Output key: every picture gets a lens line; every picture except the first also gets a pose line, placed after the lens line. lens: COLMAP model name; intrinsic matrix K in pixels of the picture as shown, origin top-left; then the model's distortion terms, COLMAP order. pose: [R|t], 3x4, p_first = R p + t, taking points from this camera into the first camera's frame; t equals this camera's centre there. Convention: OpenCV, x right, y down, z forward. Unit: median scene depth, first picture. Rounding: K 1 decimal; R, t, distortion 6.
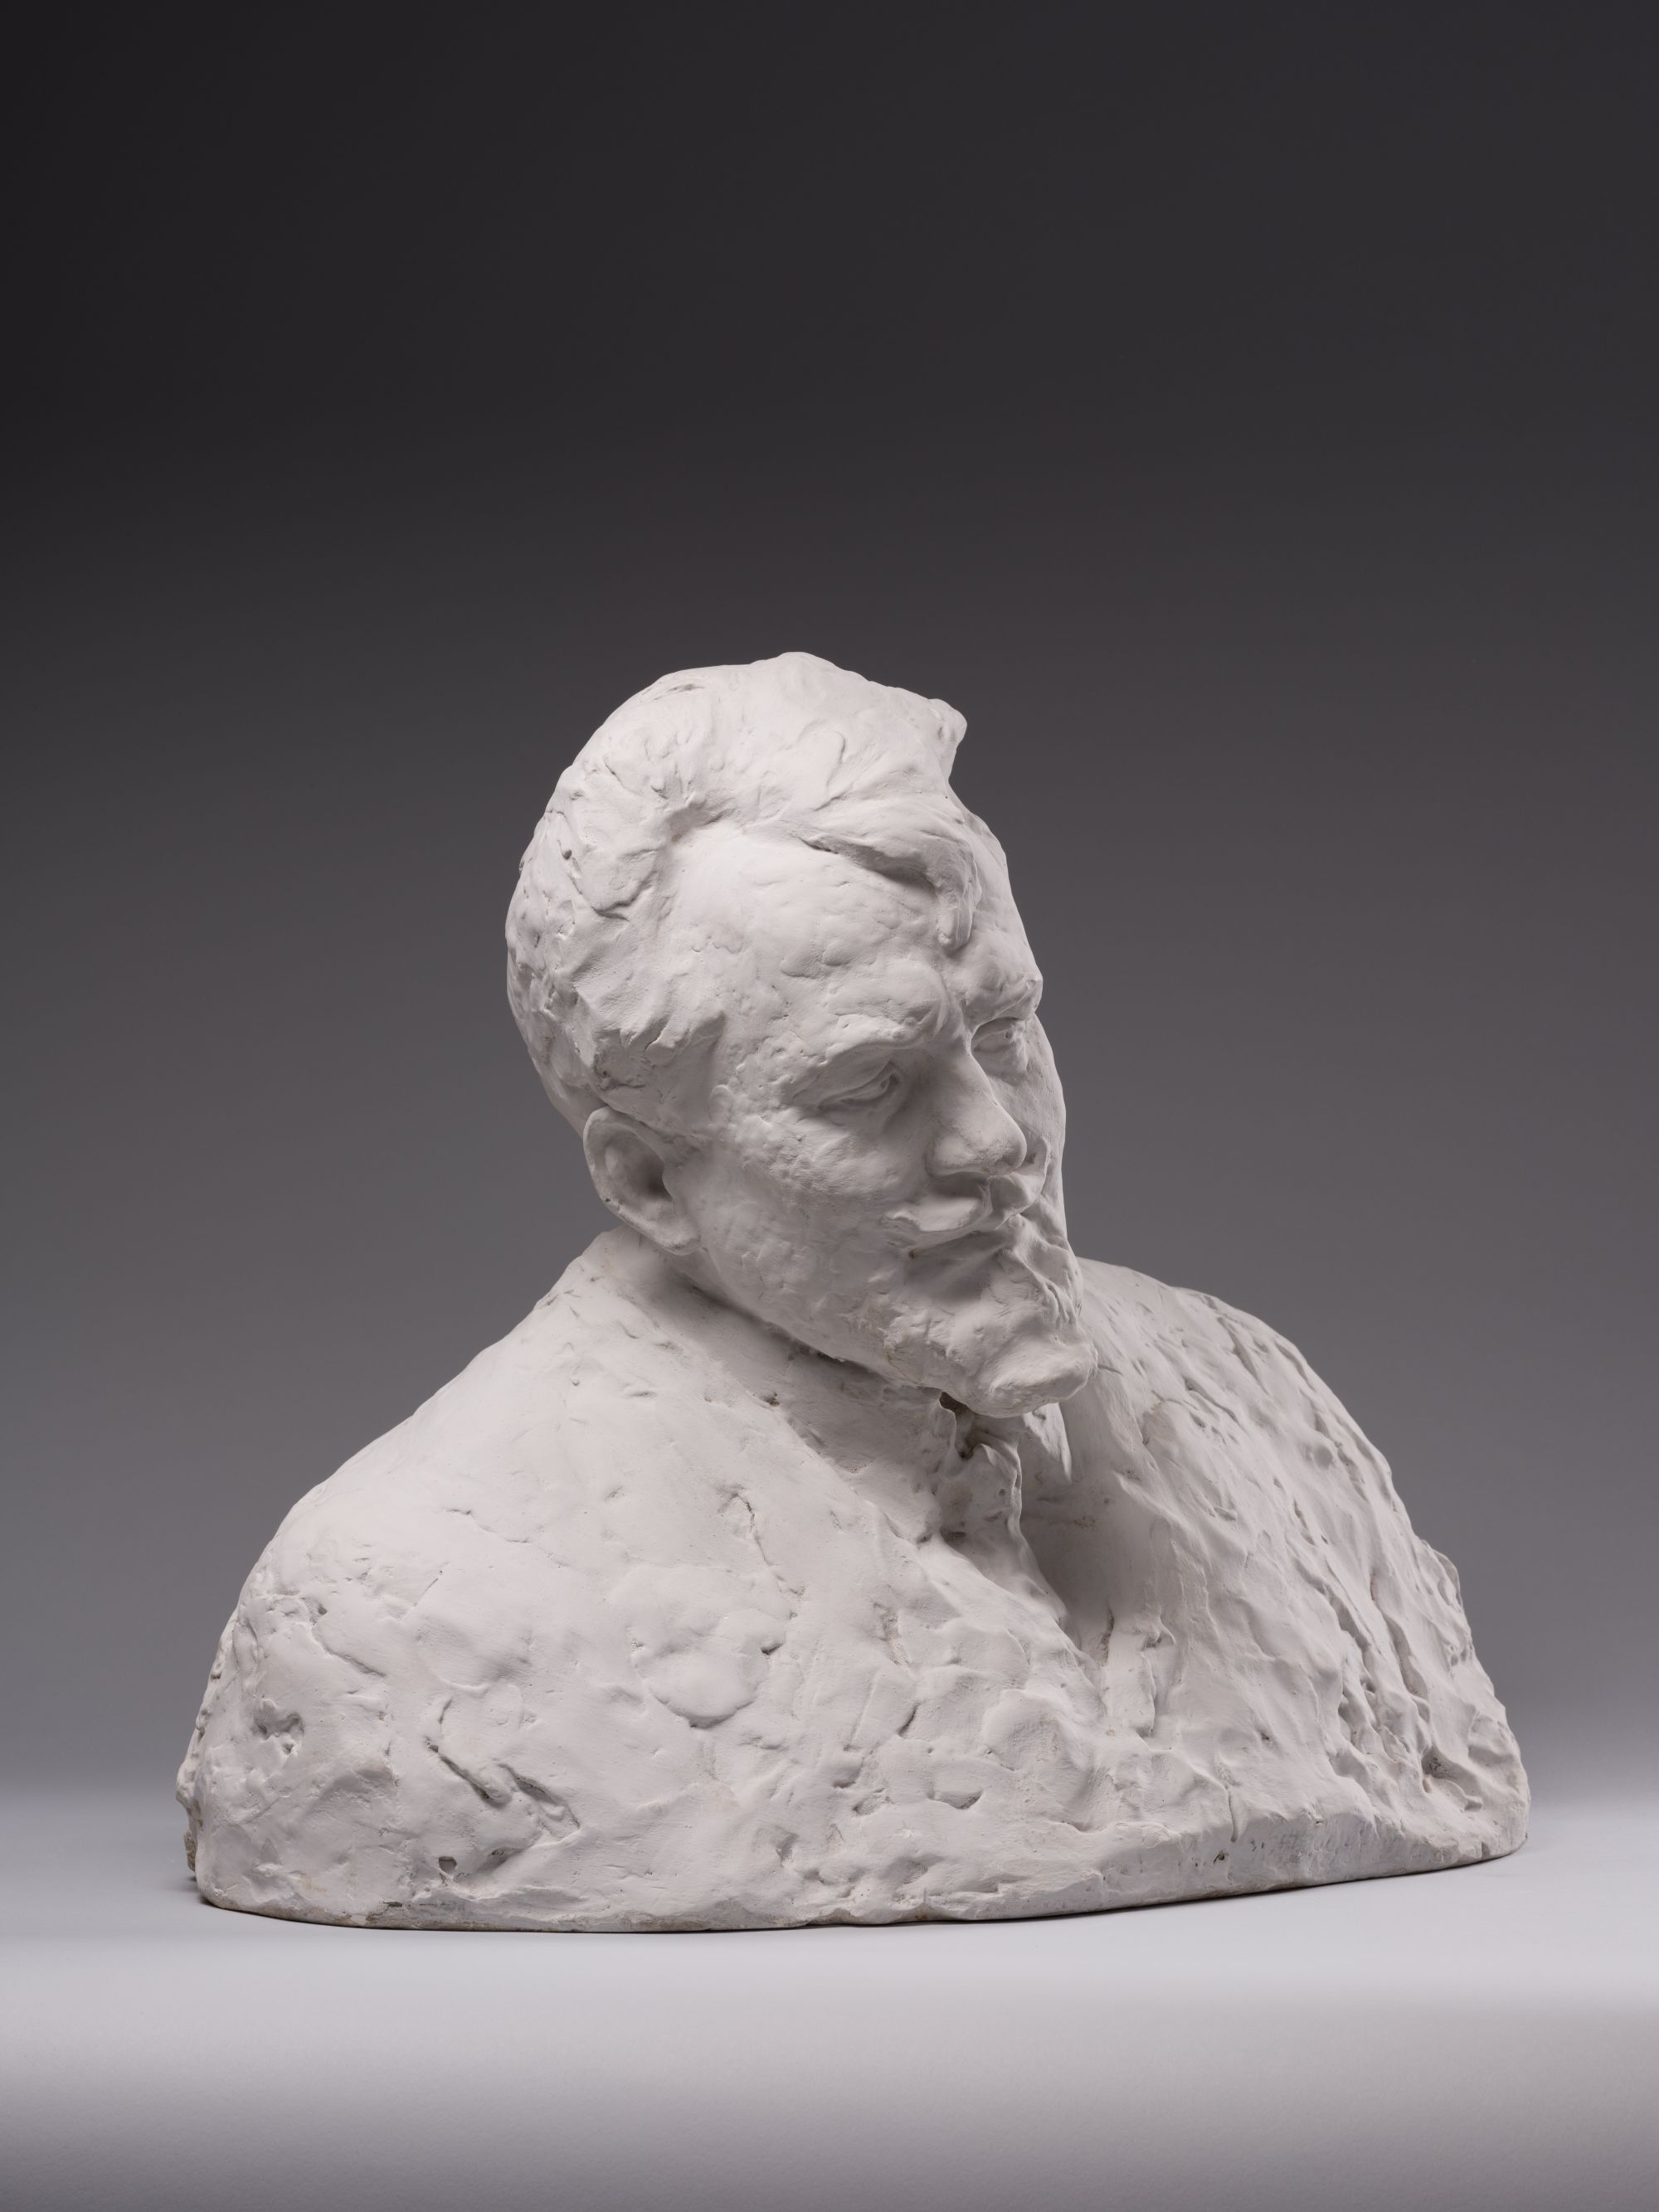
lens RADIAL K [[6200.5, 0, 829.5], [0, 6200.5, 1106.0], [0, 0, 1]] dist [0.028702, 0.322017]
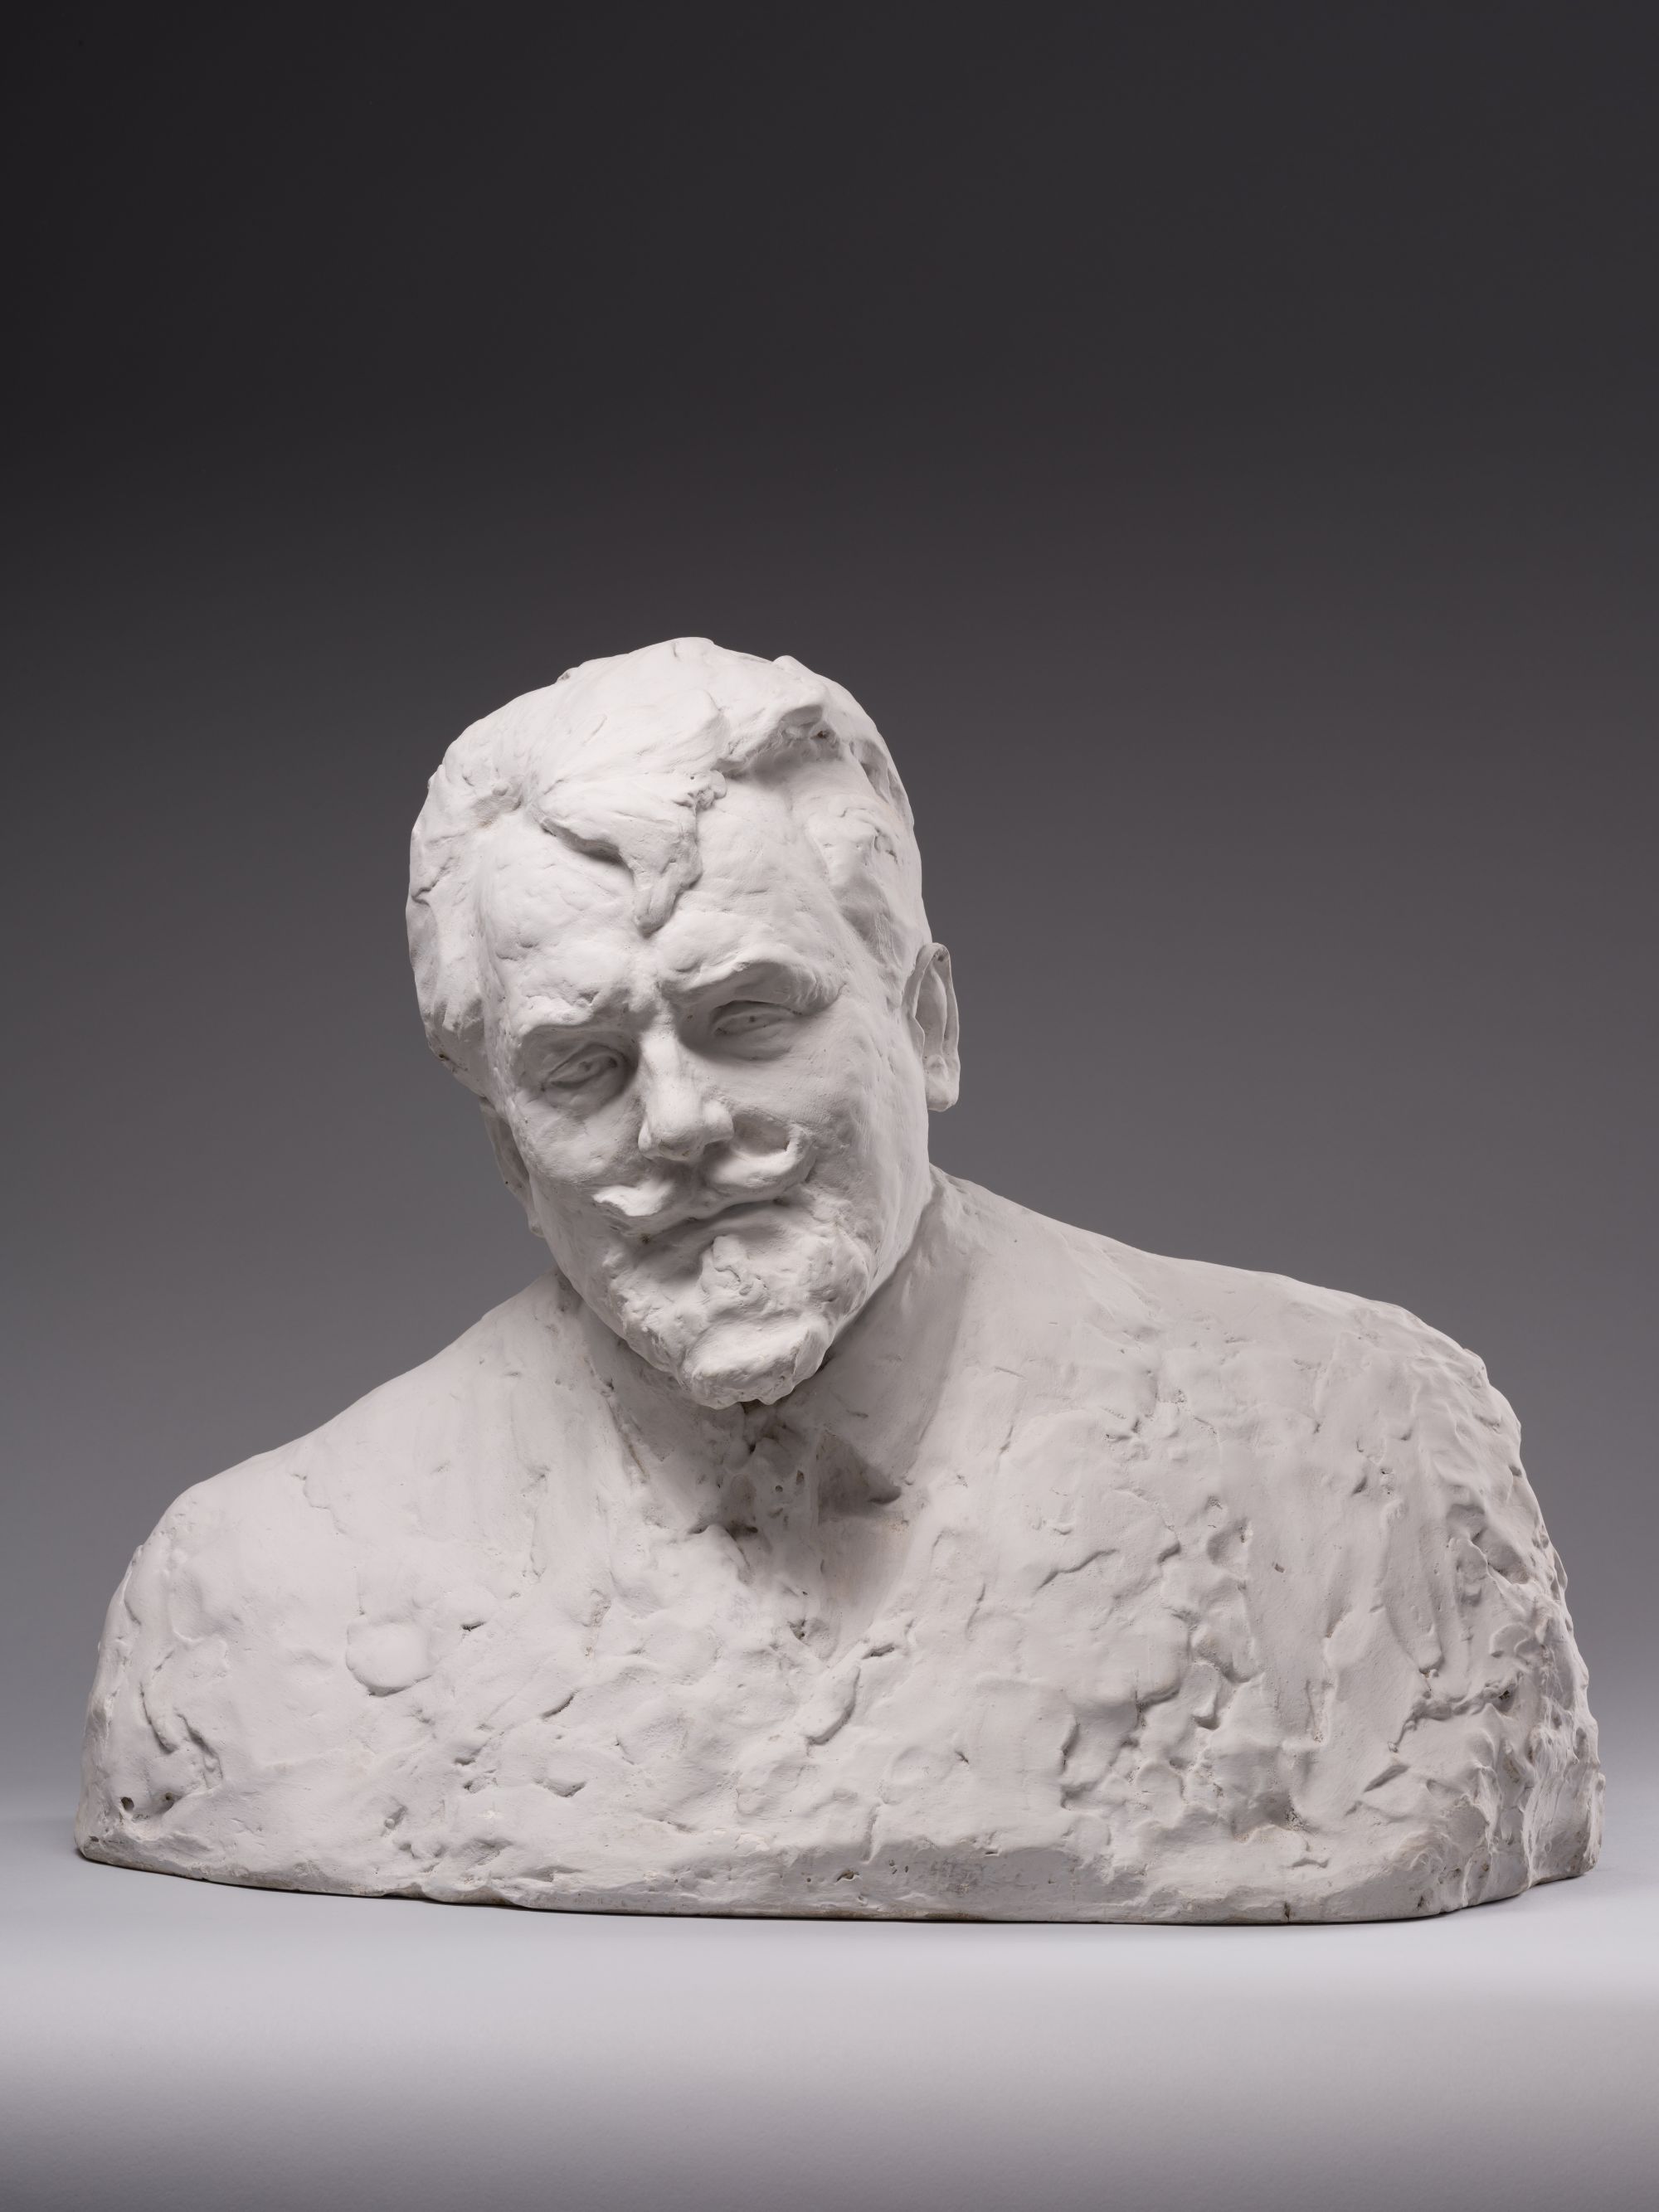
lens RADIAL K [[6200.5, 0, 829.5], [0, 6200.5, 1106.0], [0, 0, 1]] dist [0.028702, 0.322017]
pose [[0.752562, 0.008225, -0.658470, 0.704146], [-0.016492, 0.999844, -0.006359, 0.008612], [0.658315, 0.015645, 0.752580, 0.281000]]
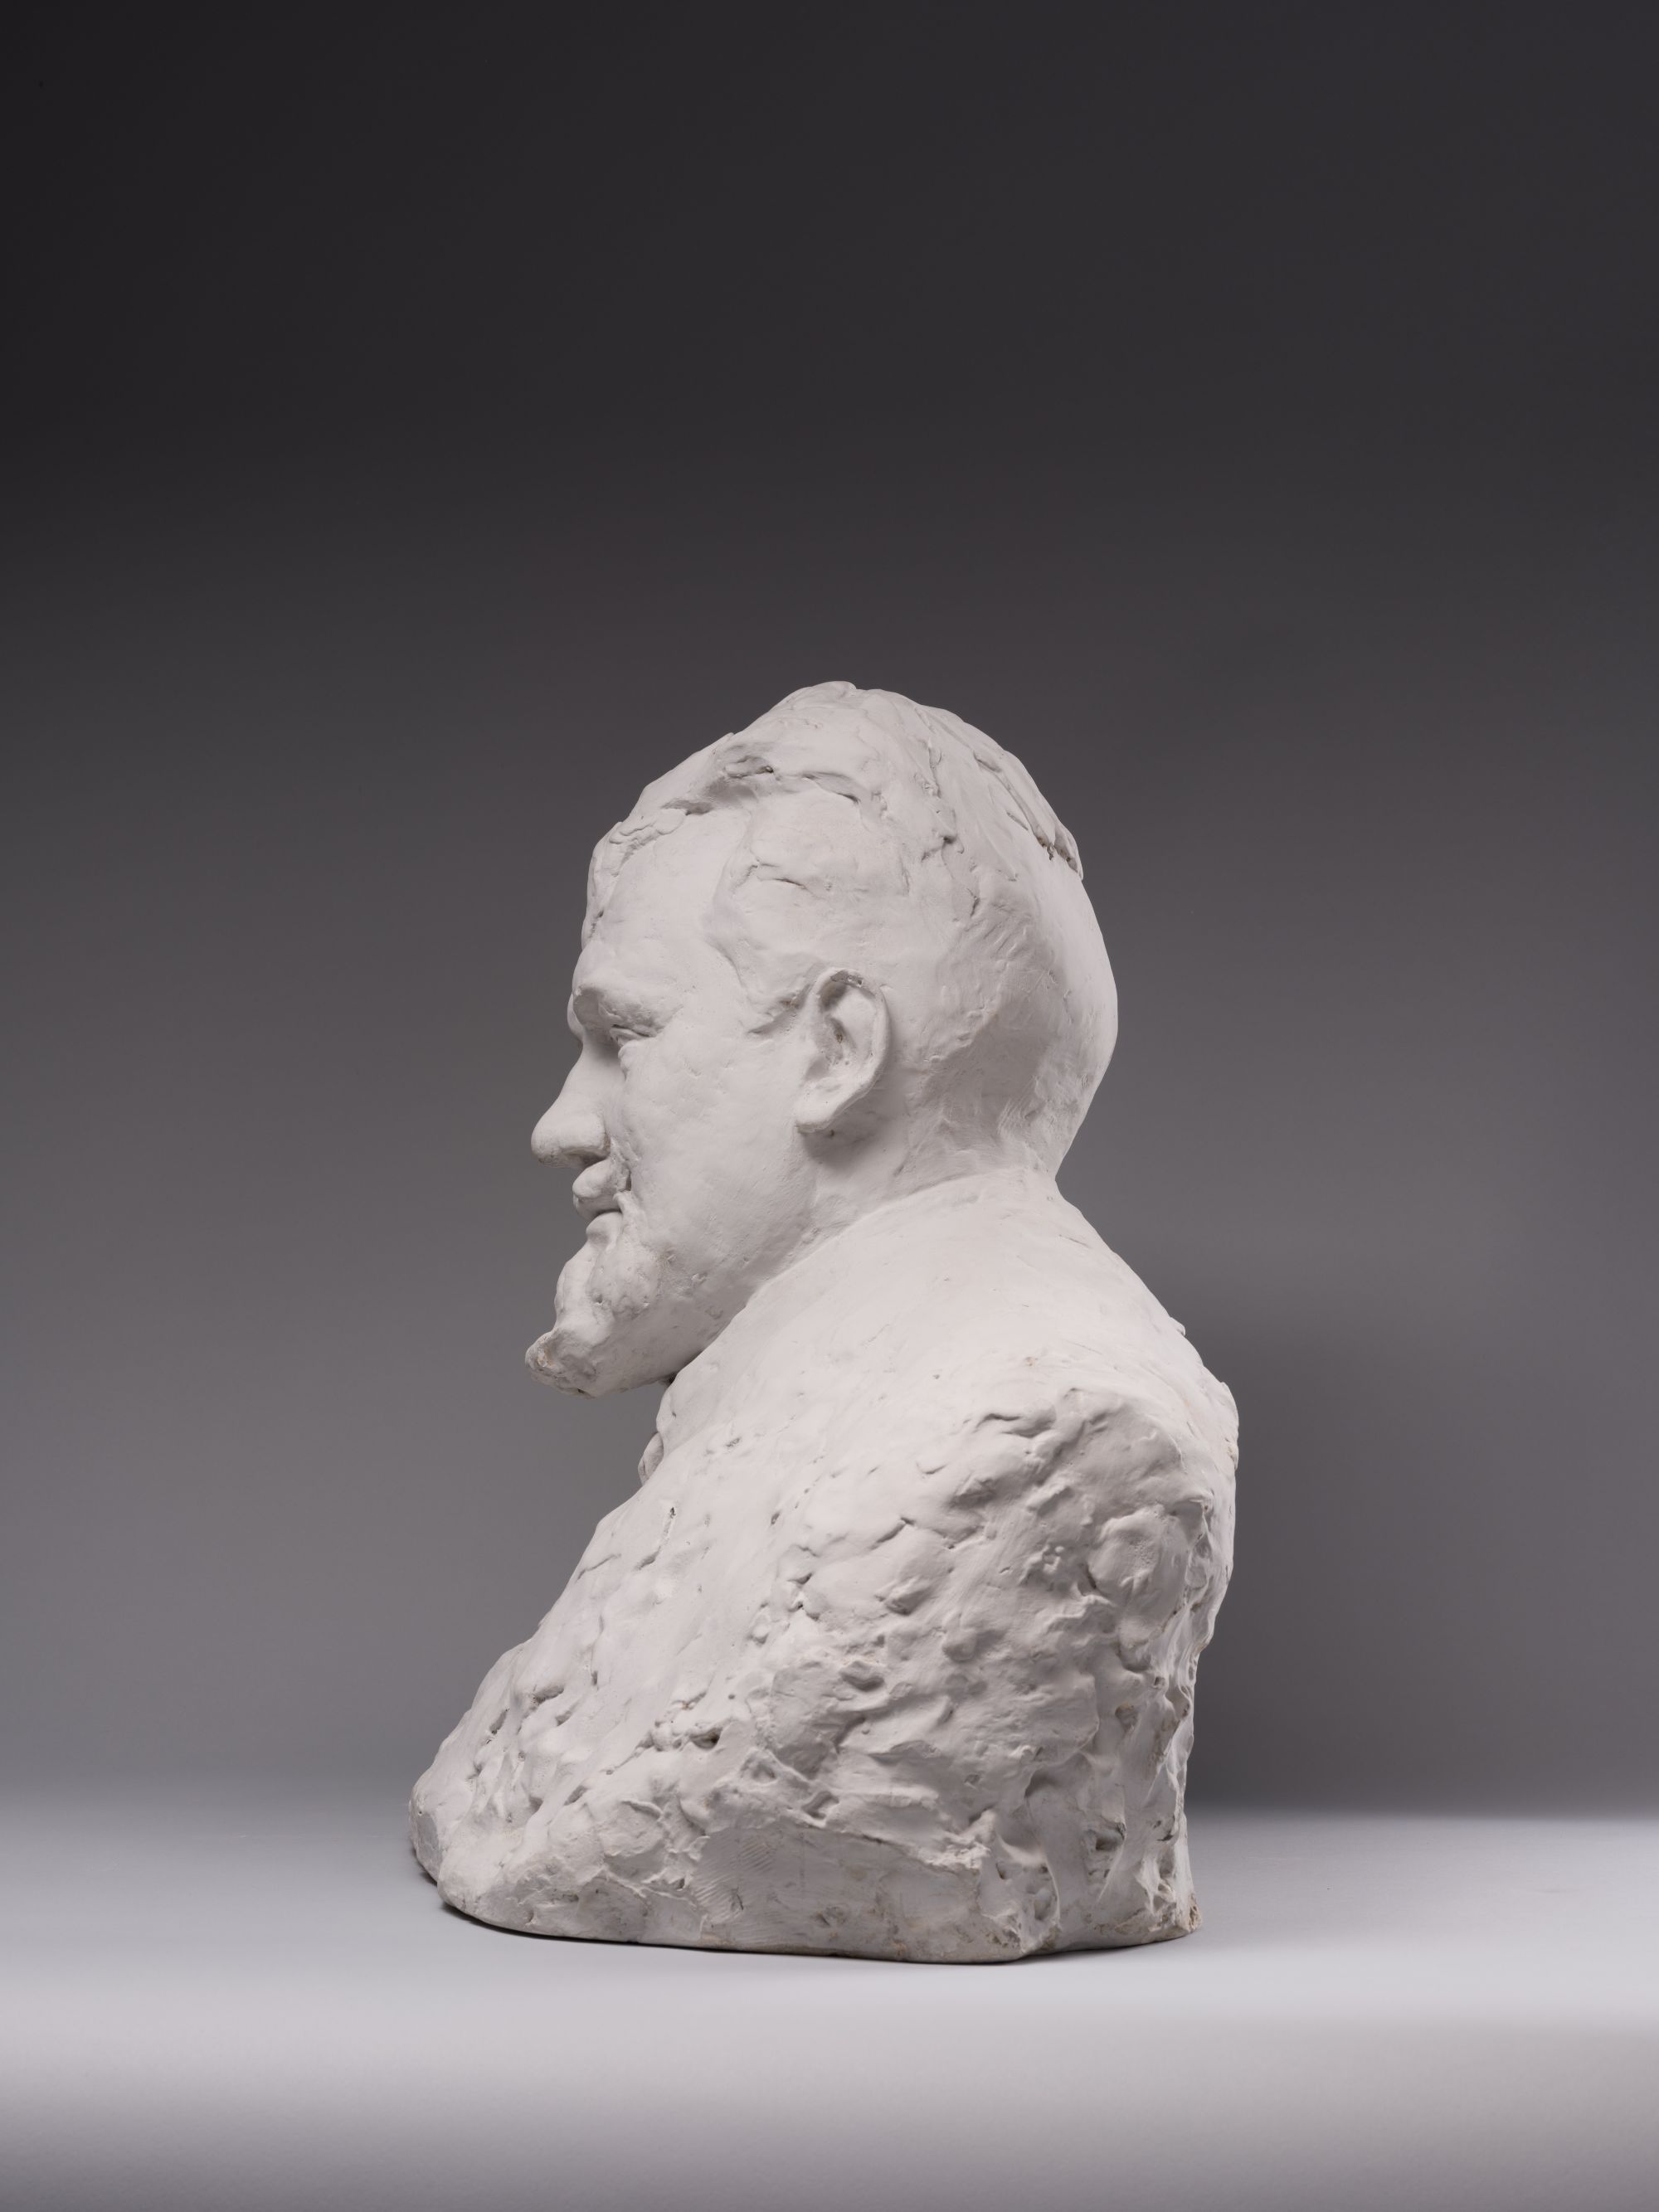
lens RADIAL K [[6200.5, 0, 829.5], [0, 6200.5, 1106.0], [0, 0, 1]] dist [0.028702, 0.322017]
pose [[-0.432146, 0.003418, -0.901797, 0.995291], [-0.037473, 0.999061, 0.021745, -0.025141], [0.901025, 0.043190, -0.431613, 1.541834]]
